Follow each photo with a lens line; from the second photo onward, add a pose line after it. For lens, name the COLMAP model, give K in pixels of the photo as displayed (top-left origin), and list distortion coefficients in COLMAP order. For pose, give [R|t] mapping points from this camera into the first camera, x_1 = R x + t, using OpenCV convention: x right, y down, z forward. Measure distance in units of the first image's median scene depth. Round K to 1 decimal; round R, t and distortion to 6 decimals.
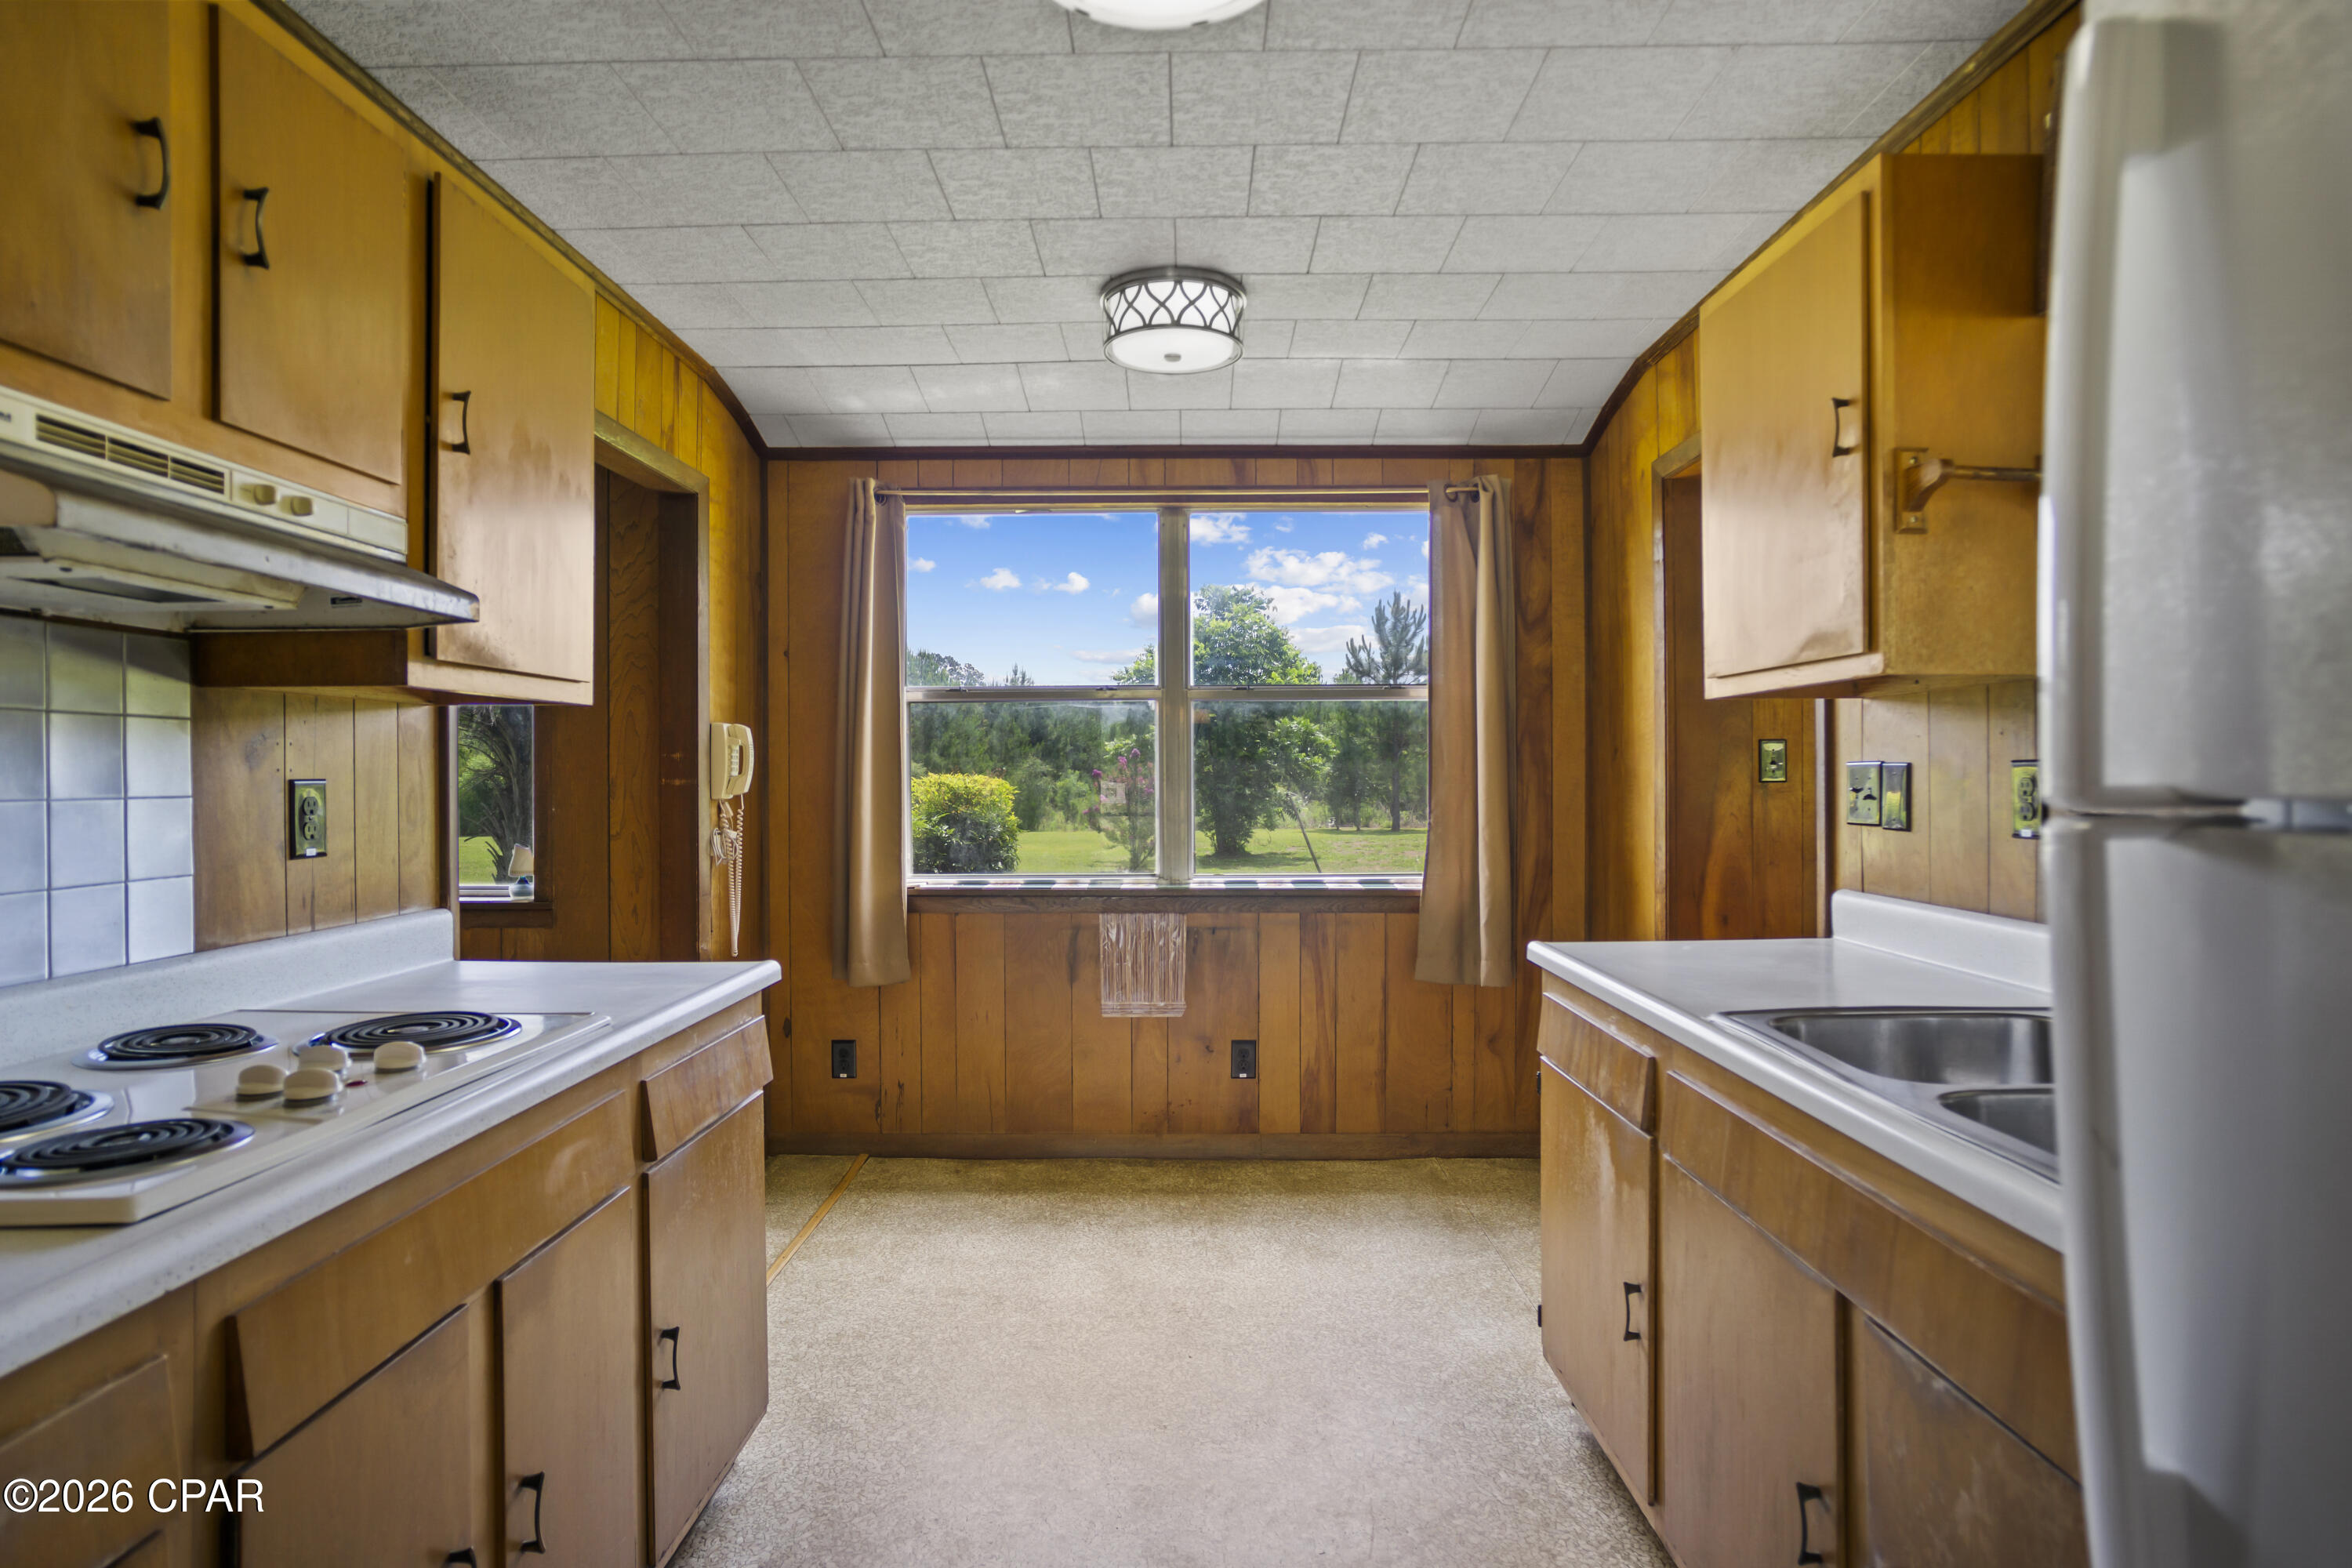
lens RADIAL K [[1263.4, 0, 1173.6], [0, 1263.4, 778.6], [0, 0, 1]] dist [-0.041326, 0.019895]
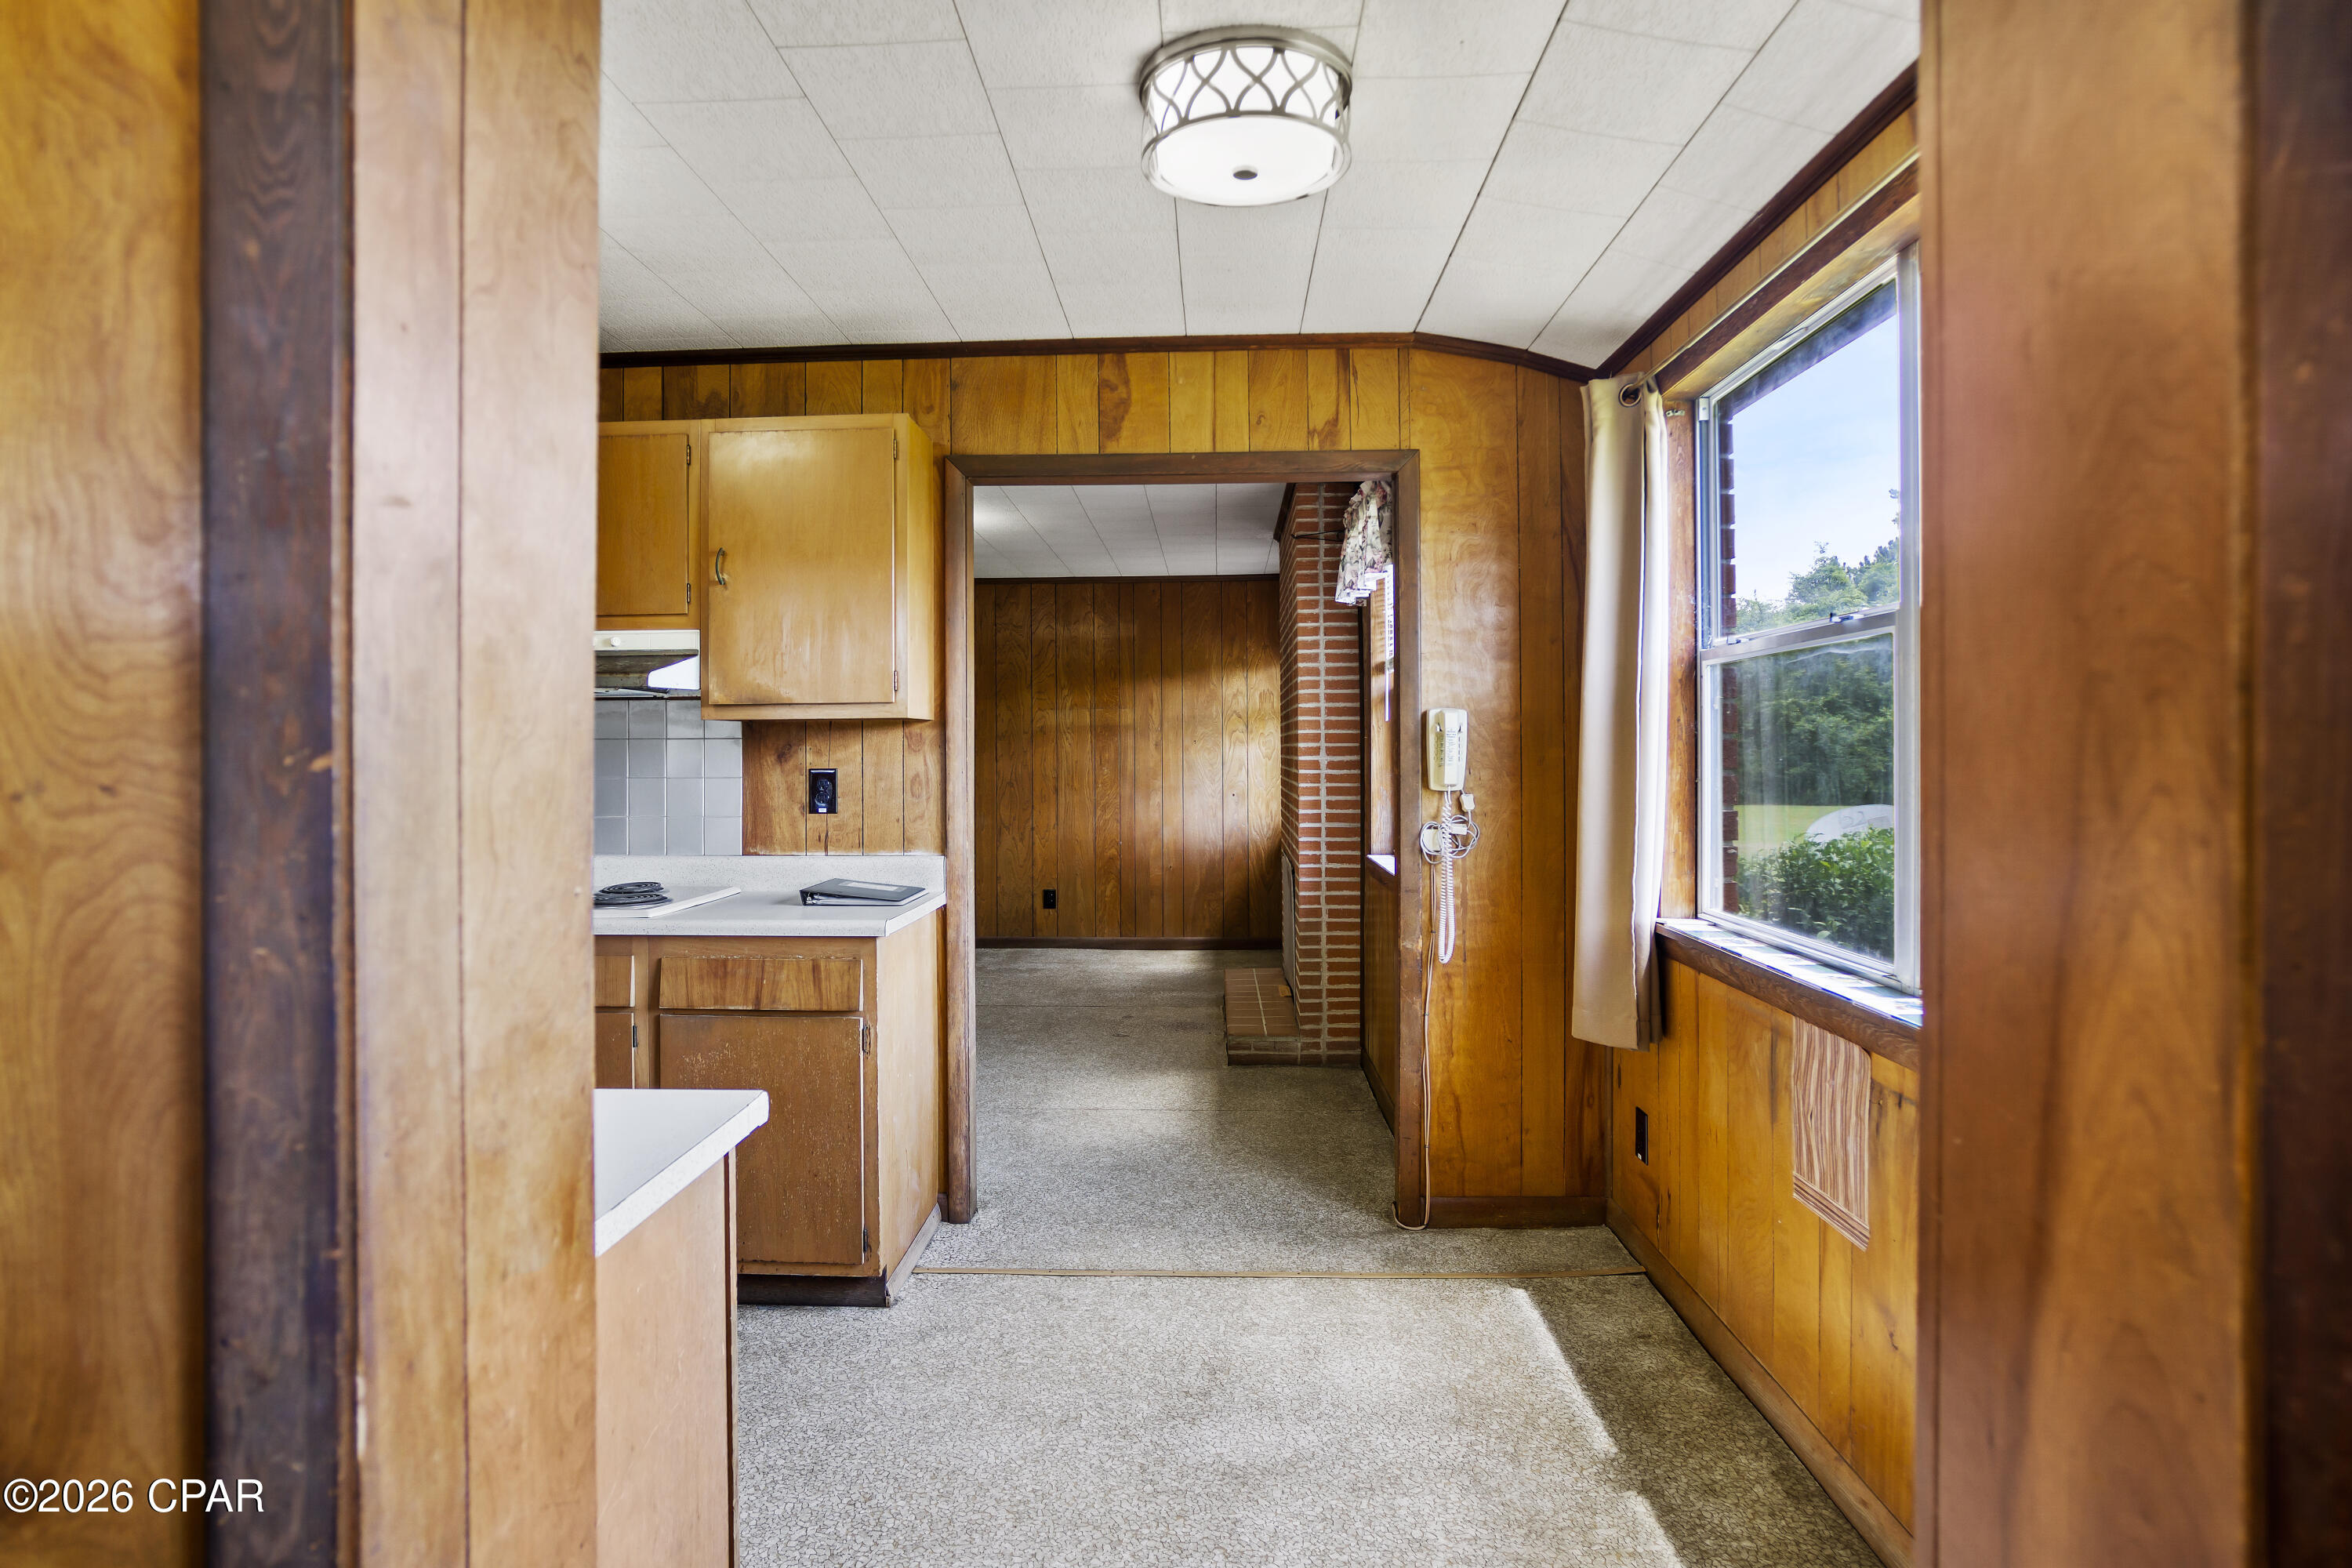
lens RADIAL K [[1263.4, 0, 1176.3], [0, 1263.4, 768.6], [0, 0, 1]] dist [-0.041326, 0.019895]
pose [[-0.023088, 0.012395, -0.999657, 0.532619], [-0.002266, 0.999920, 0.012451, -0.010903], [0.999731, 0.002553, -0.023058, 0.770304]]
